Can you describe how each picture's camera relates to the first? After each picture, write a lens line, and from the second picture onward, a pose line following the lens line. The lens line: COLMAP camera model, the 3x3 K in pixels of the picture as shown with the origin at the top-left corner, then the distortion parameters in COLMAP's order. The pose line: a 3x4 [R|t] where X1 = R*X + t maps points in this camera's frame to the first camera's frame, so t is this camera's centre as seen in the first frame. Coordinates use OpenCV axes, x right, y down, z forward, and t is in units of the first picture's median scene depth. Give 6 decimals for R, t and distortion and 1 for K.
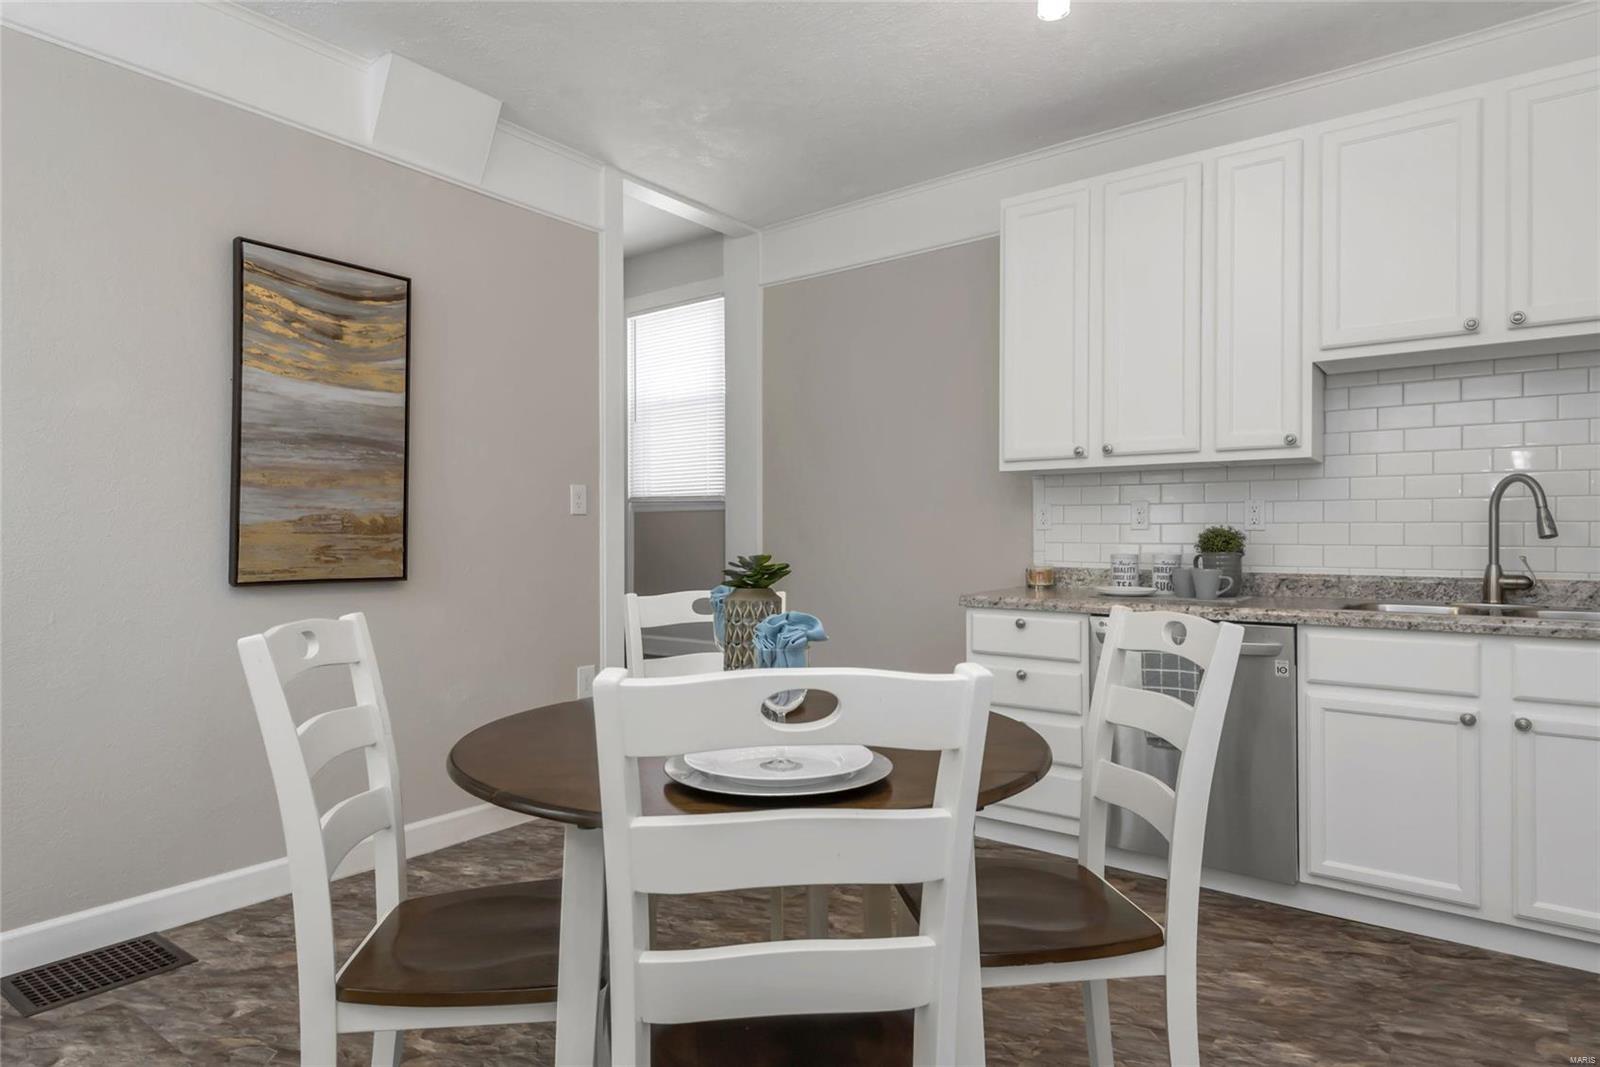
lens RADIAL K [[877.2, 0, 808.2], [0, 877.2, 534.9], [0, 0, 1]] dist [-0.029687, -0.001016]
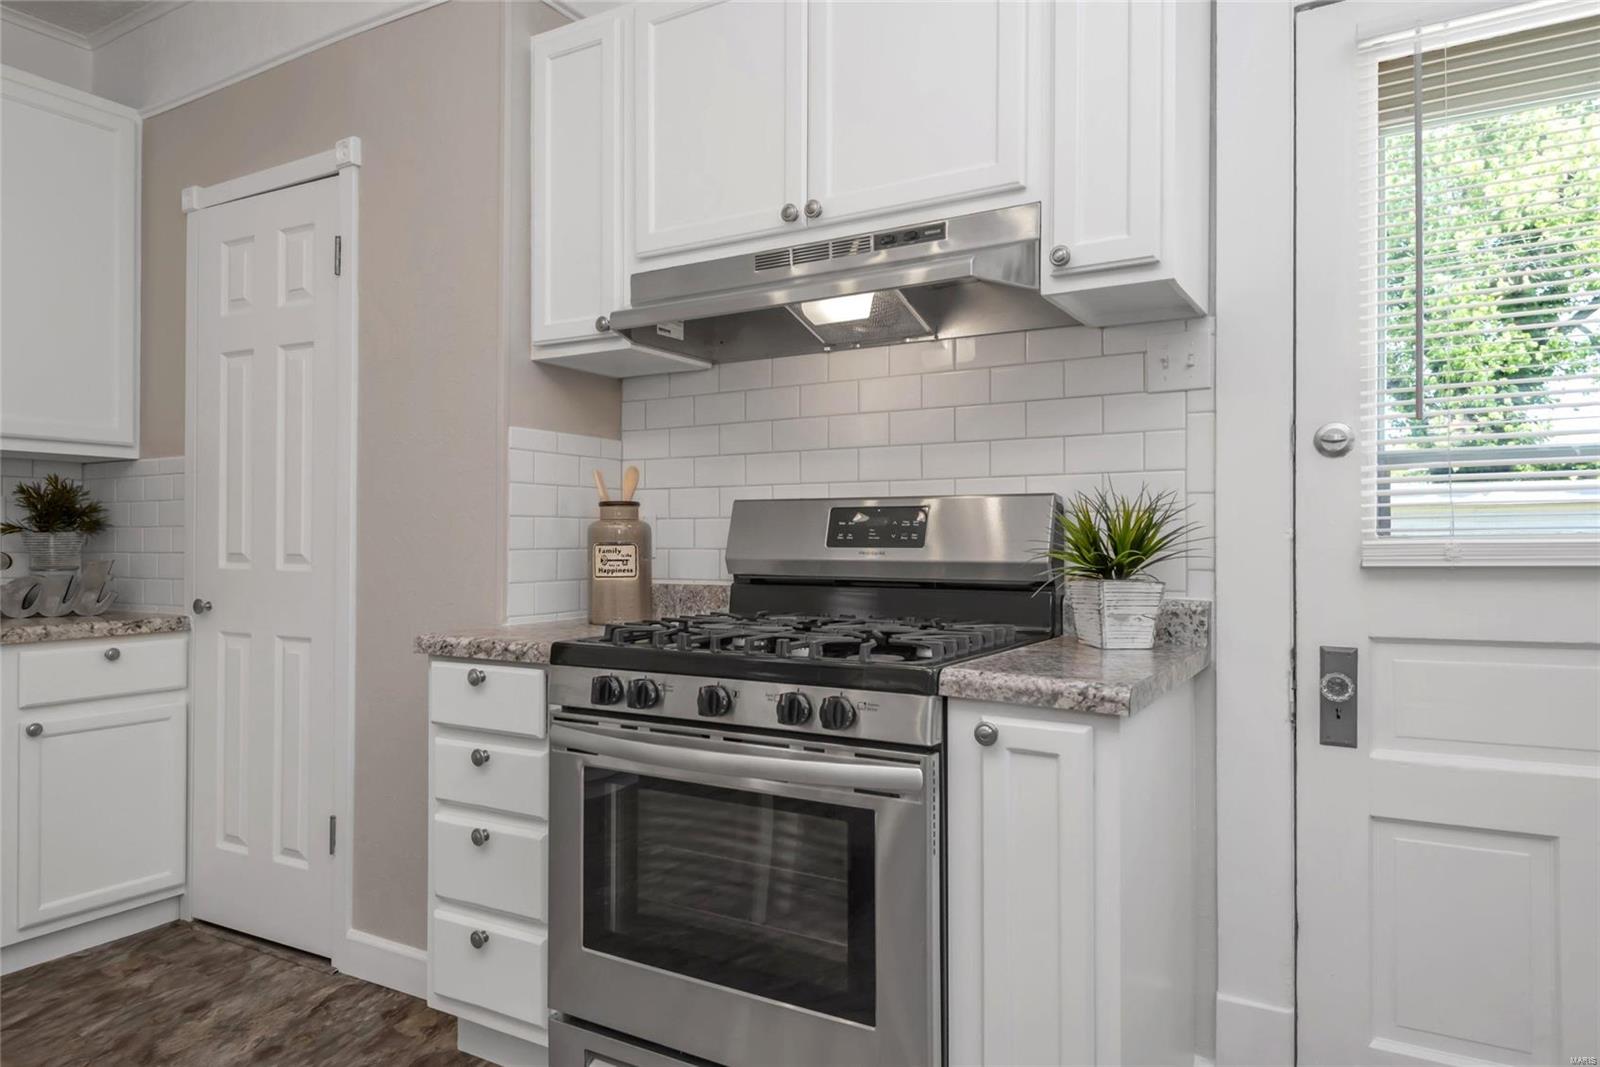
lens RADIAL K [[1001.2, 0, 756.4], [0, 1001.2, 531.9], [0, 0, 1]] dist [0.014429, -0.011728]
pose [[-0.101877, 0.008144, 0.994764, -0.193631], [-0.002998, 0.999959, -0.008494, -0.002162], [-0.994792, -0.003848, -0.101849, 0.127306]]
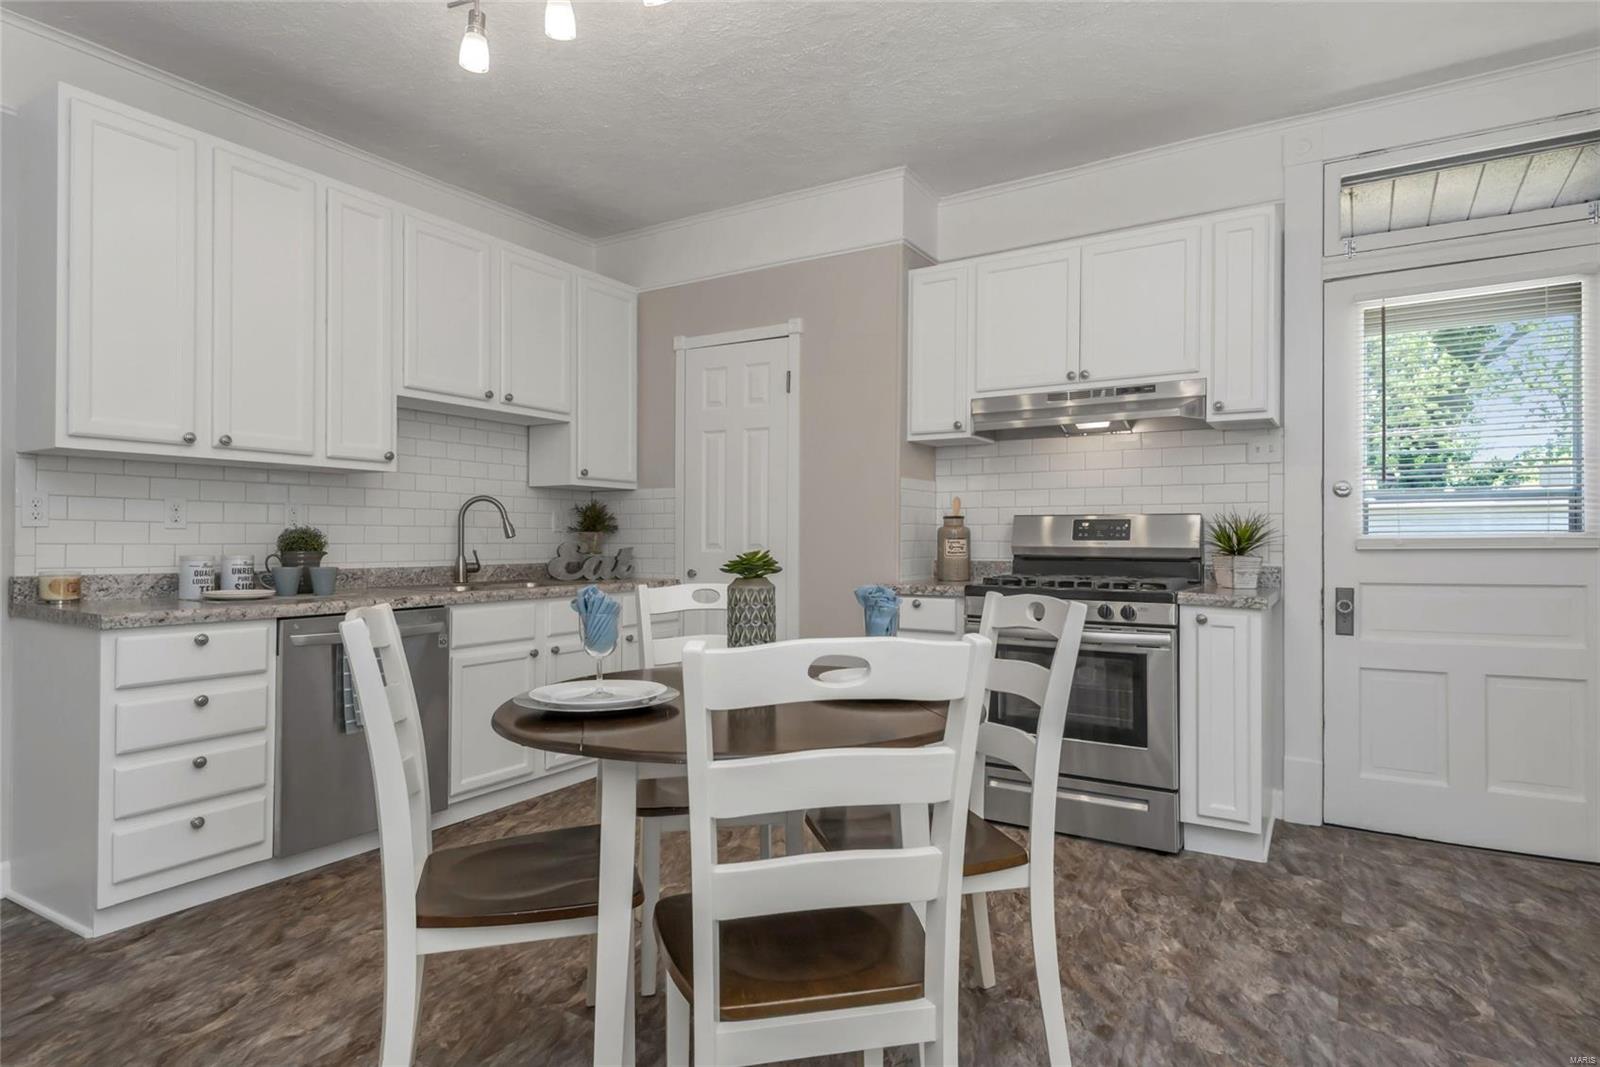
lens RADIAL K [[857.9, 0, 791.7], [0, 857.9, 532.0], [0, 0, 1]] dist [0.007529, -0.006487]
pose [[-0.096457, 0.006416, 0.995316, -0.694311], [-0.004219, 0.999968, -0.006855, 0.001175], [-0.995328, -0.004861, -0.096427, 0.563320]]
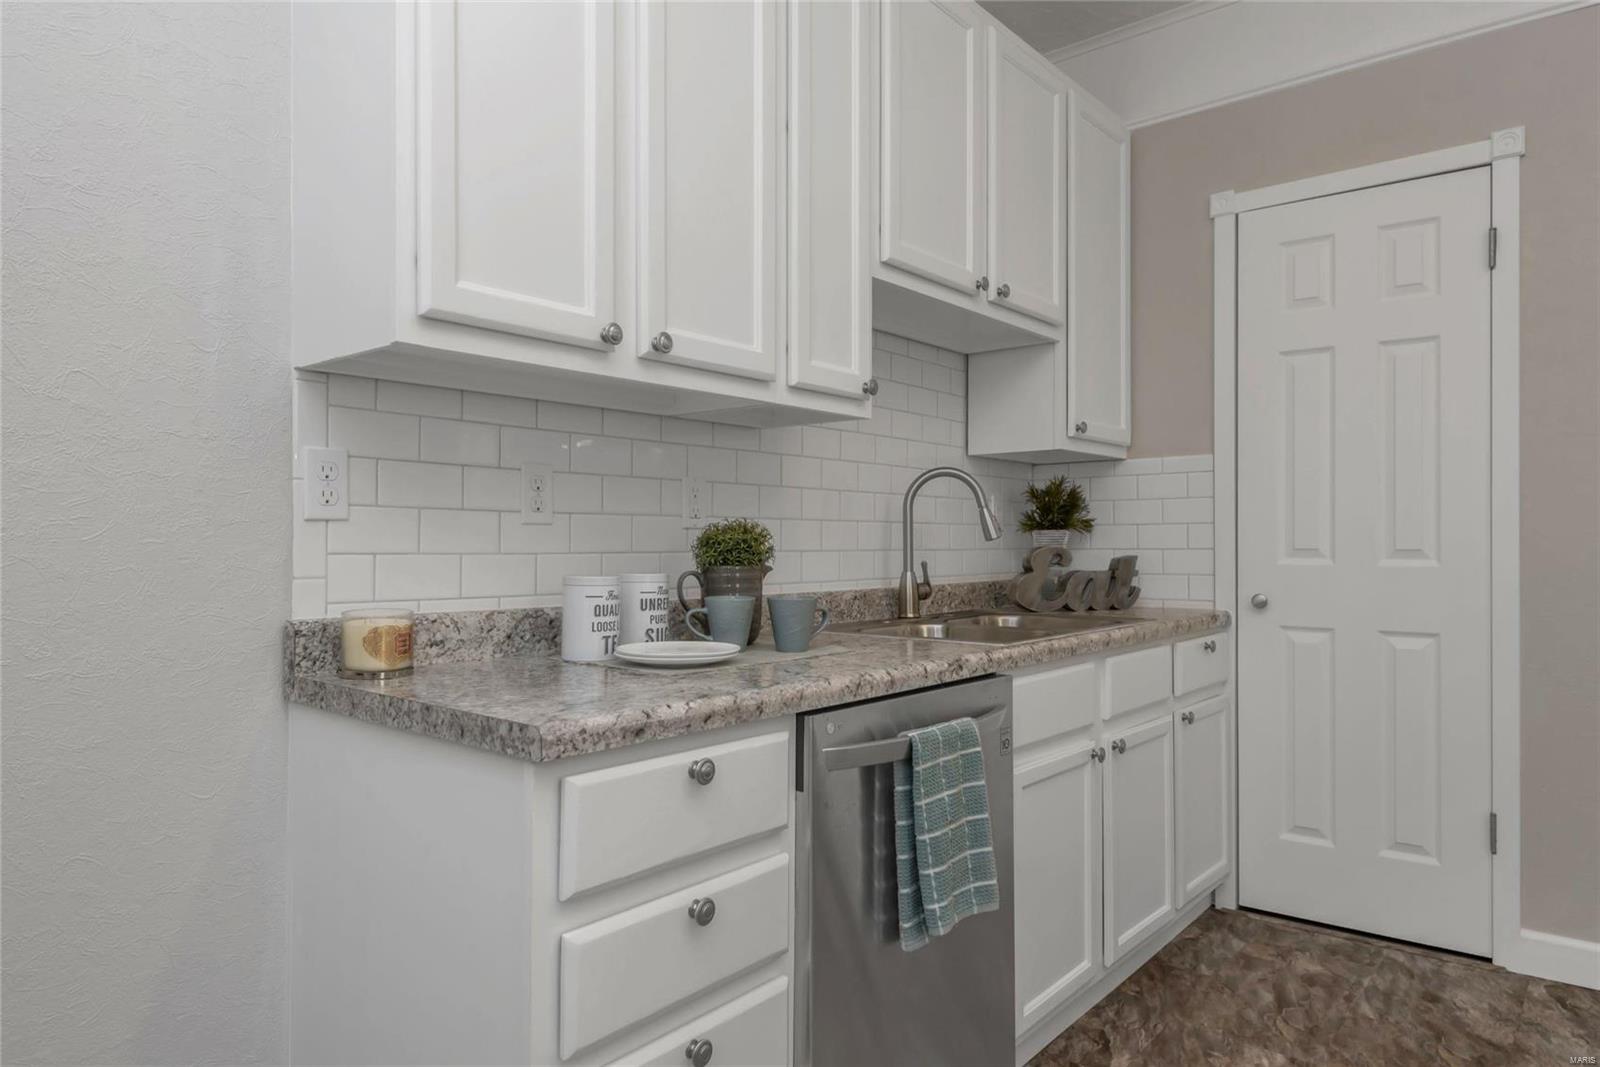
lens RADIAL K [[1001.2, 0, 787.0], [0, 1001.2, 528.8], [0, 0, 1]] dist [0.014429, -0.011728]
pose [[0.069298, 0.014103, 0.997496, -0.194049], [0.002767, 0.999894, -0.014329, 0.005656], [-0.997592, 0.003753, 0.069251, 1.021657]]
